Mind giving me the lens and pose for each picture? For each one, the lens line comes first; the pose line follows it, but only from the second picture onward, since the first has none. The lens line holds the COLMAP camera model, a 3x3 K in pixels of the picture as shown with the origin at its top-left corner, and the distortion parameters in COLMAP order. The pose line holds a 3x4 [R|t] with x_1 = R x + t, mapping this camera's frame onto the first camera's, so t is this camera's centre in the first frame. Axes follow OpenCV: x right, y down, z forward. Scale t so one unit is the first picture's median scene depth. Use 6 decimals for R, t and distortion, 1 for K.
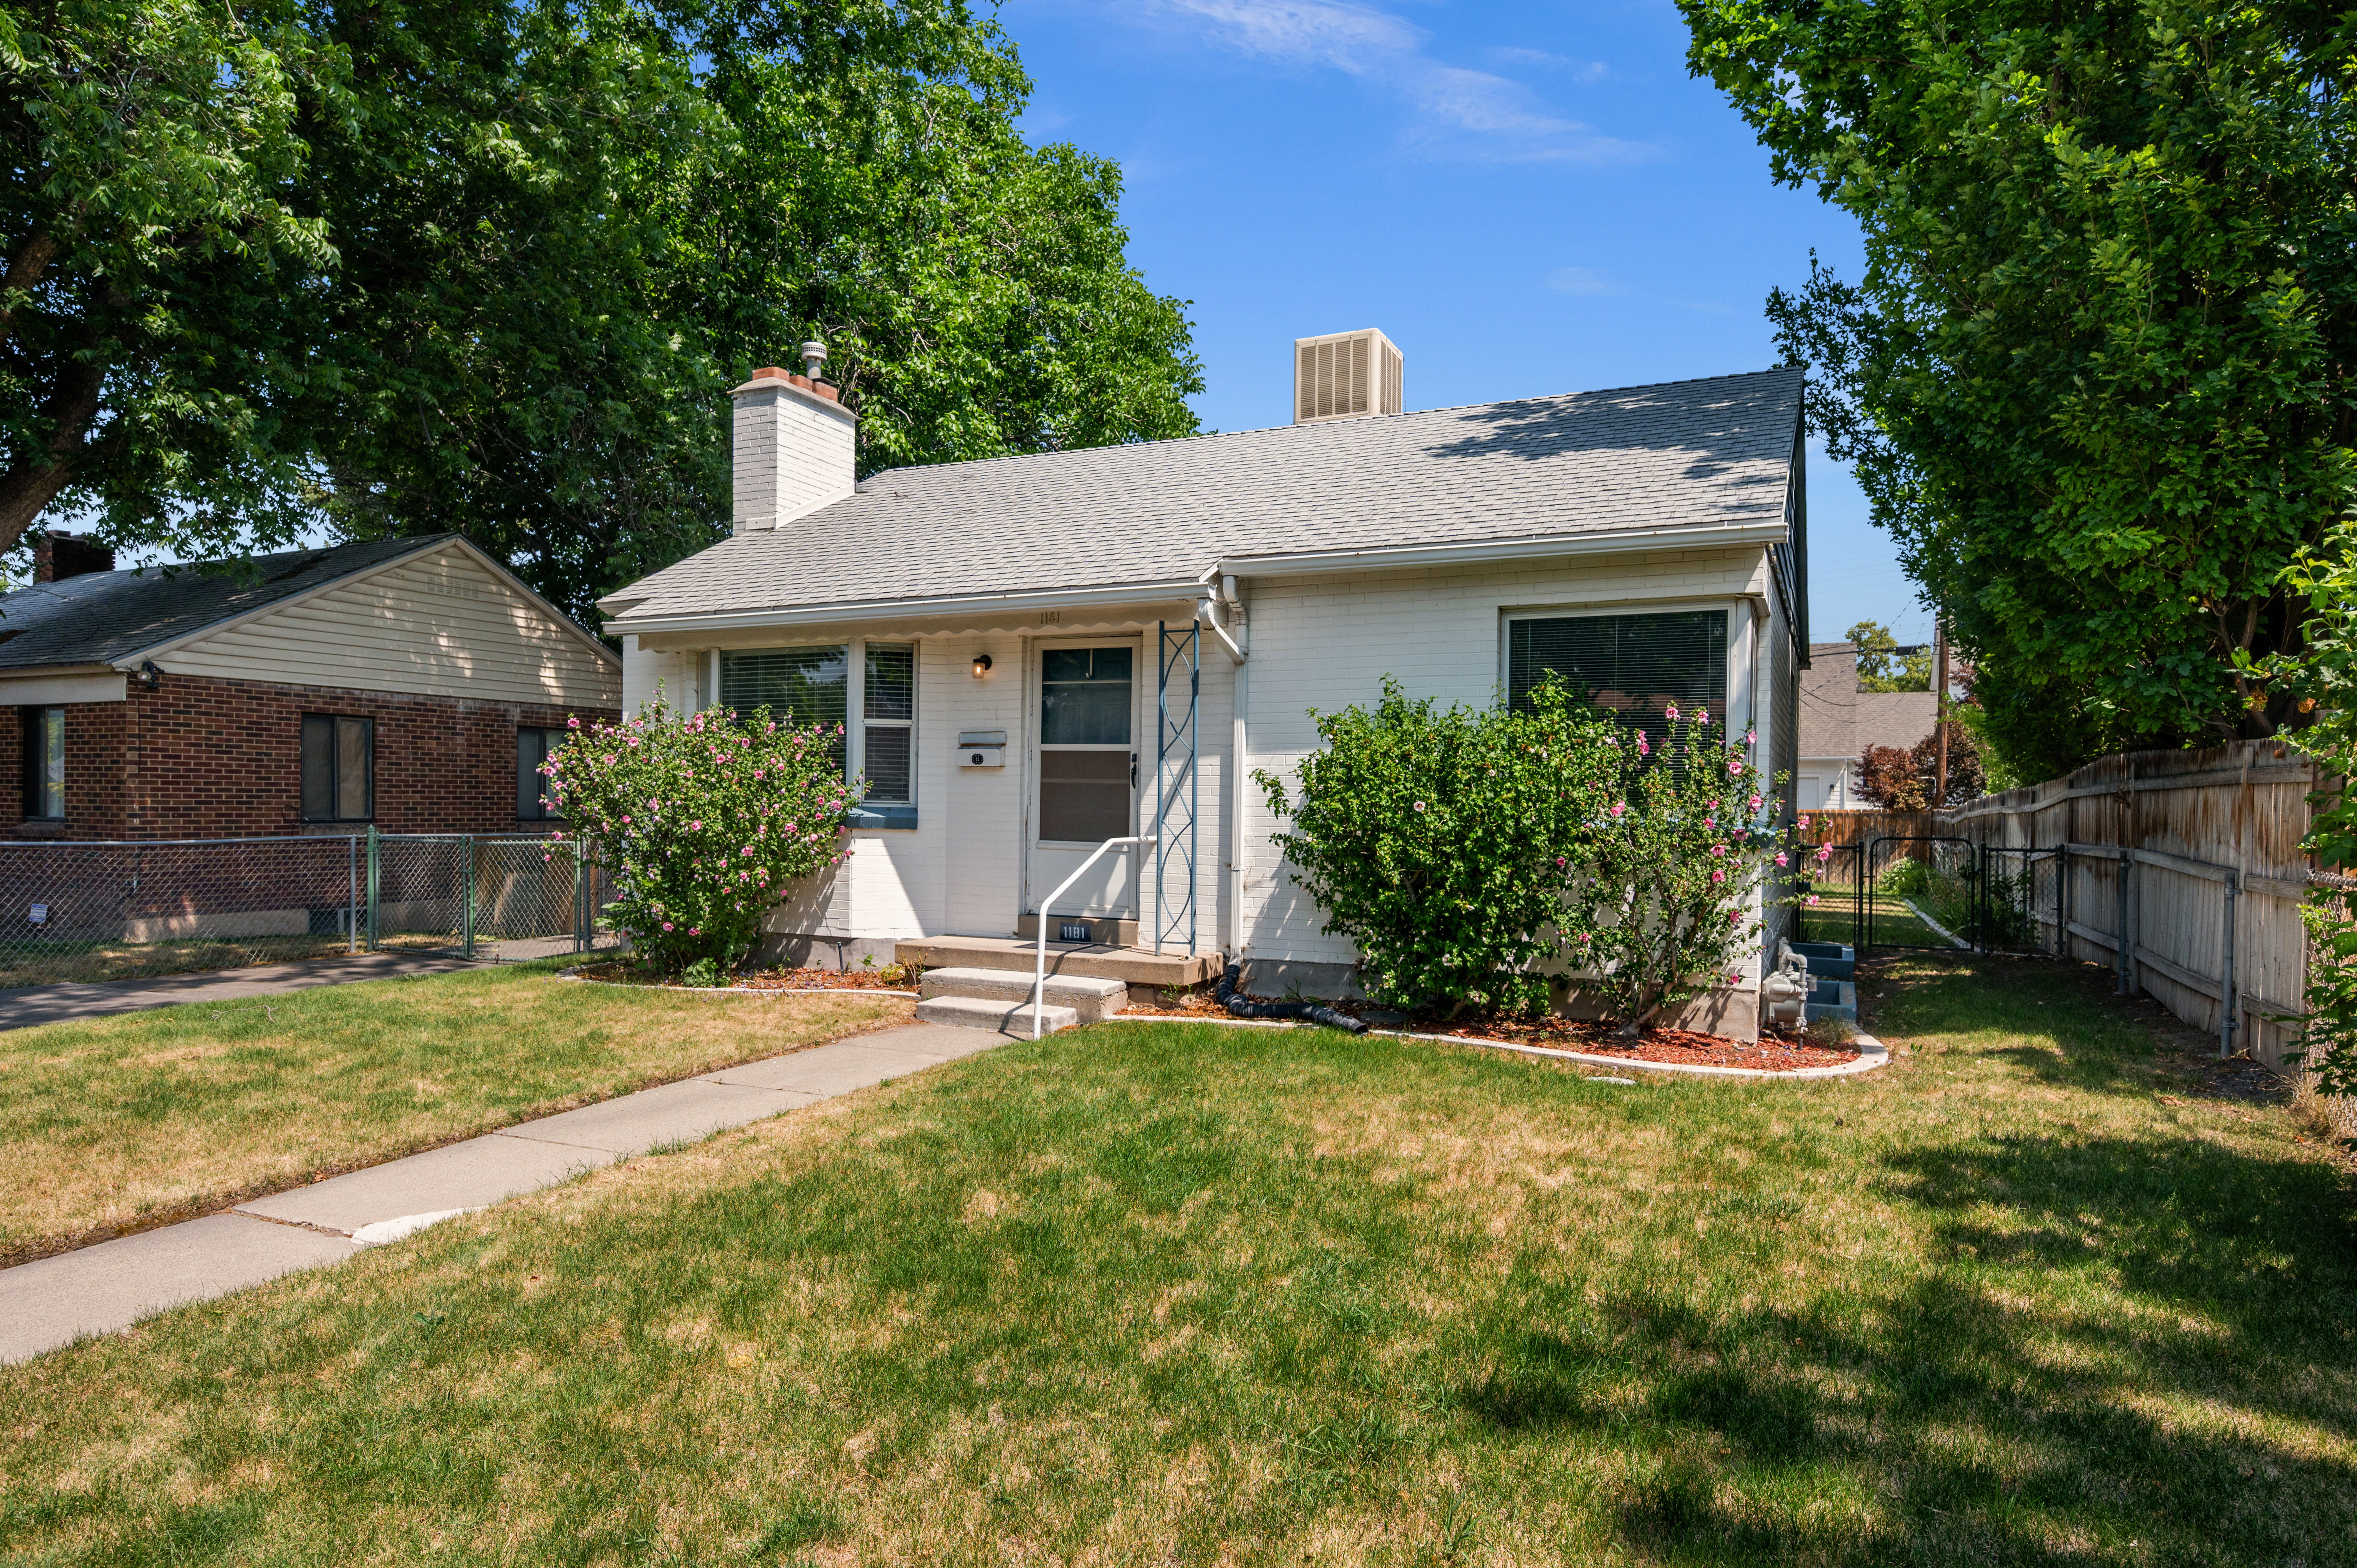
lens RADIAL K [[1368.1, 0, 1180.6], [0, 1368.1, 829.0], [0, 0, 1]] dist [0.006266, 0.001207]
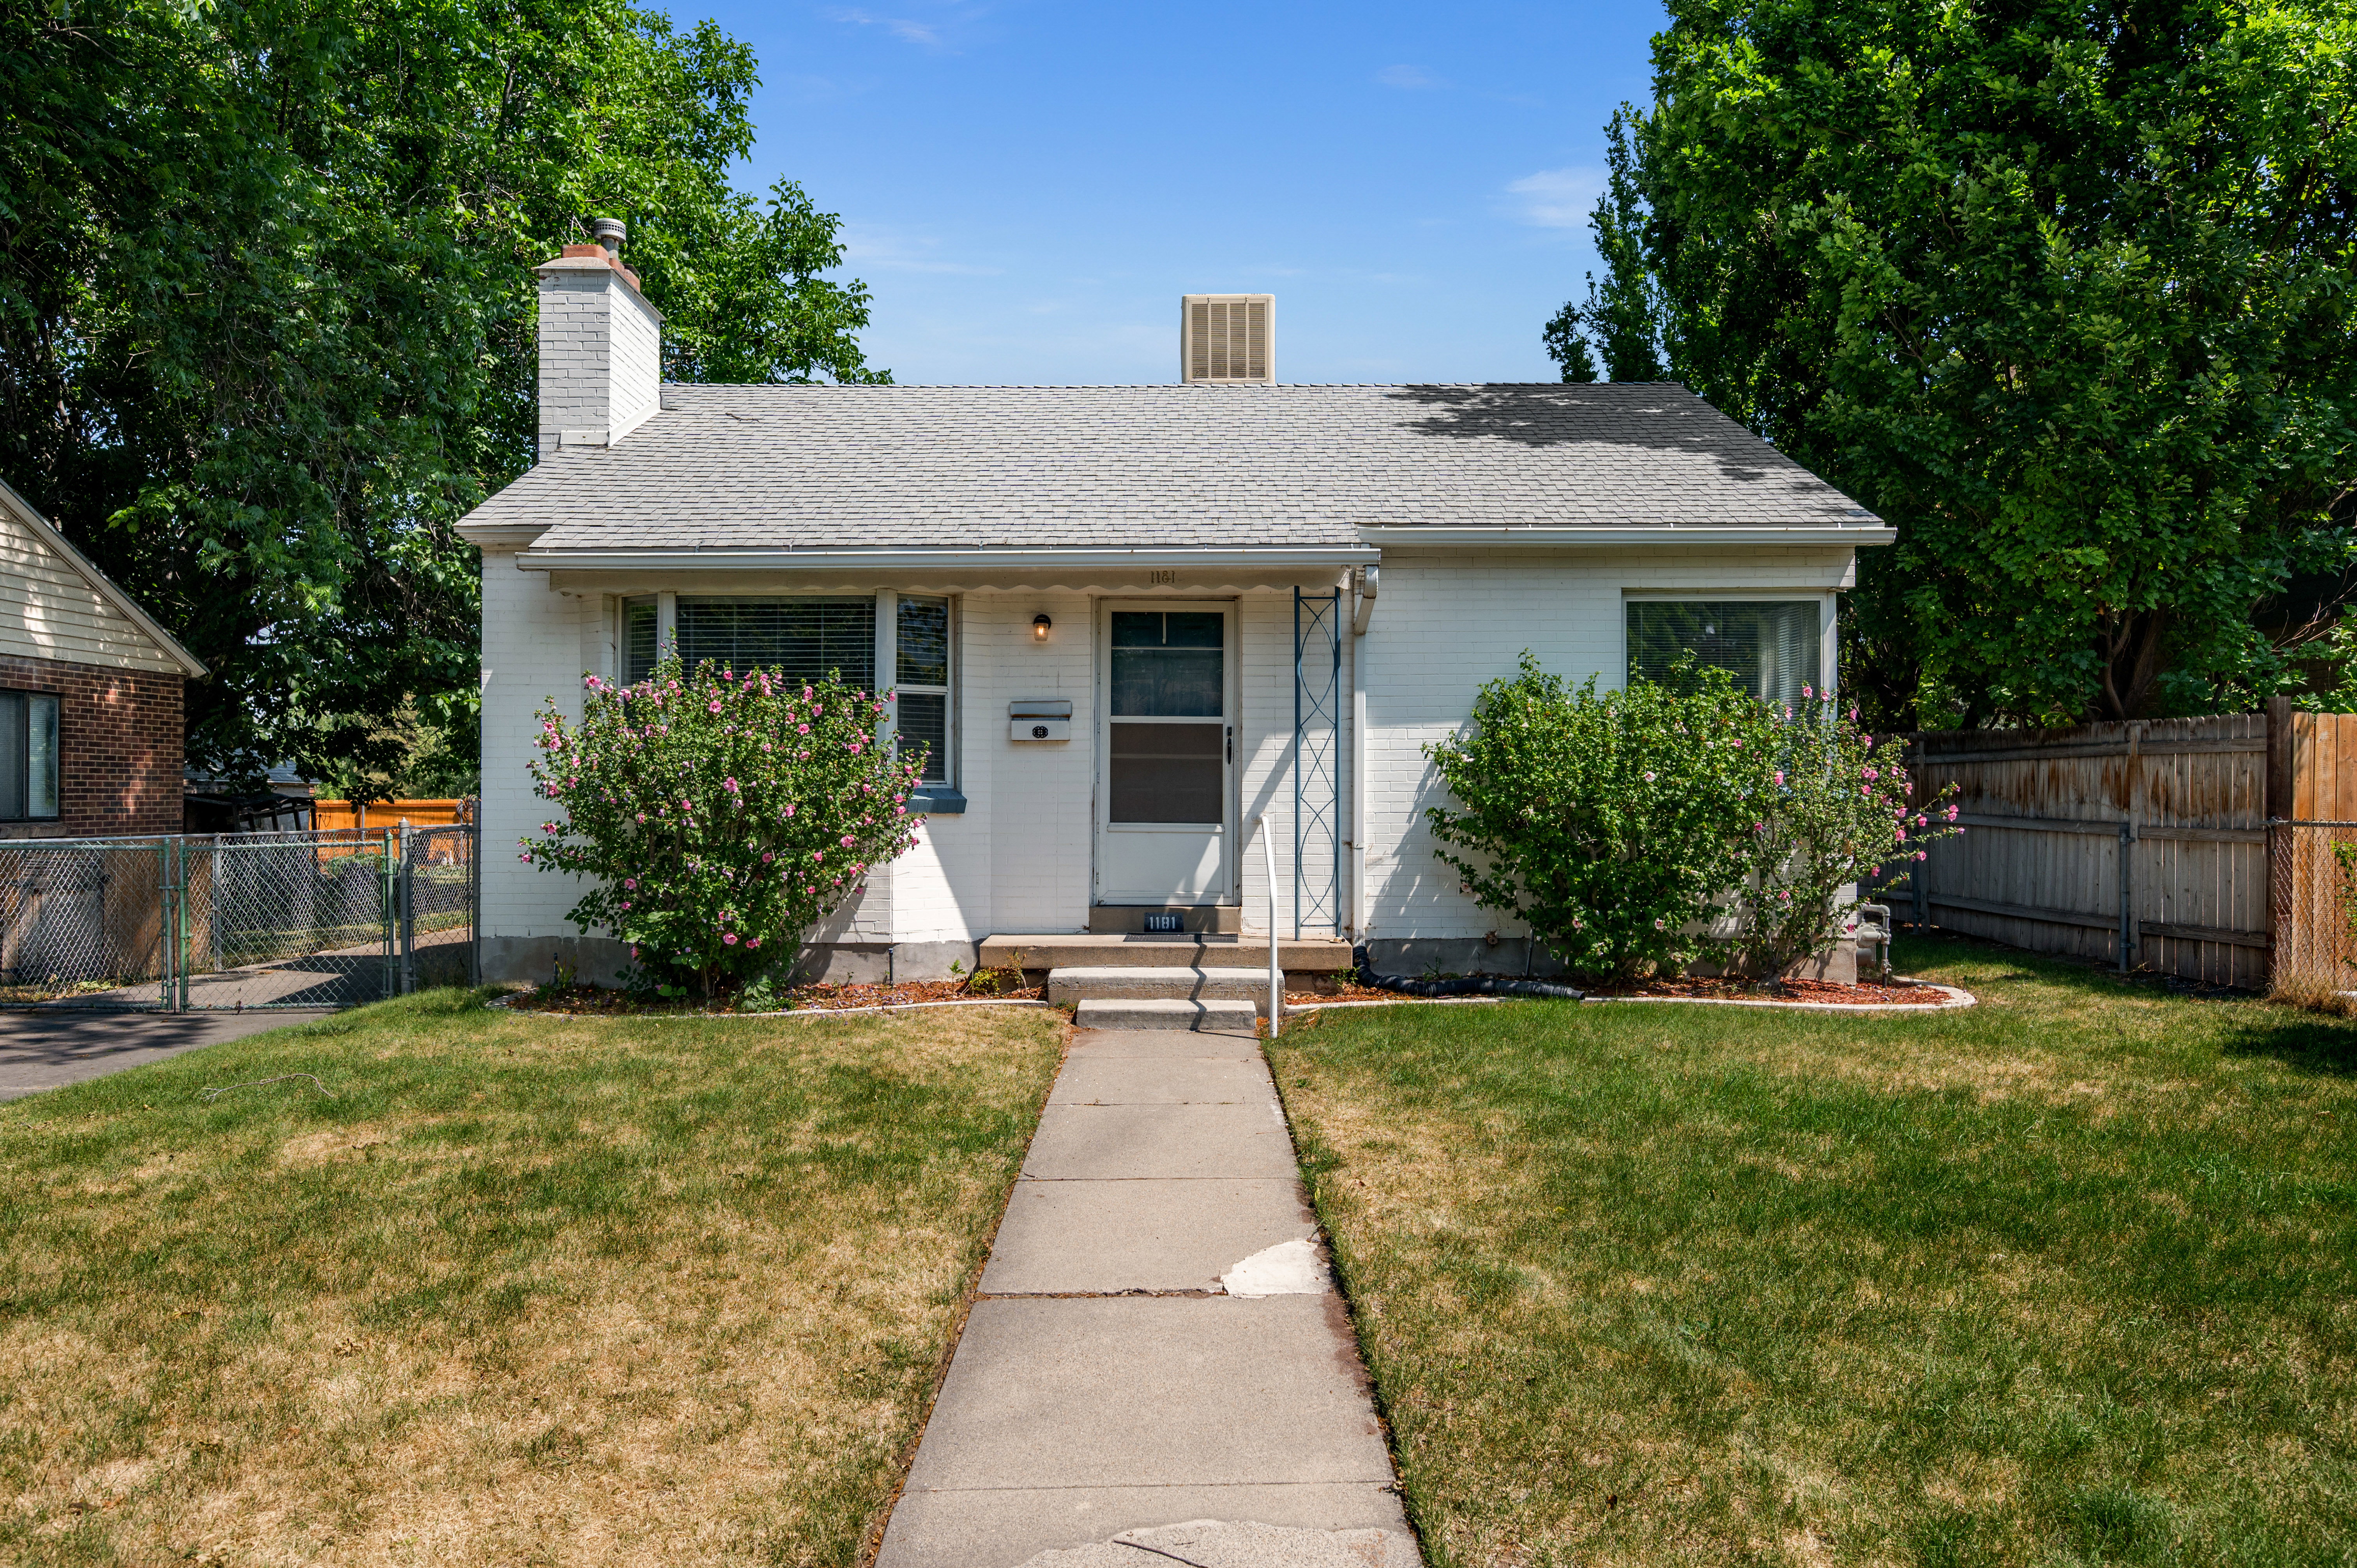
lens RADIAL K [[1500.2, 0, 1177.2], [0, 1500.2, 788.1], [0, 0, 1]] dist [0.005970, -0.001405]
pose [[0.907288, -0.010921, 0.420369, -0.478806], [0.020068, 0.999648, -0.017342, 0.003564], [-0.420032, 0.024170, 0.907188, 0.087718]]
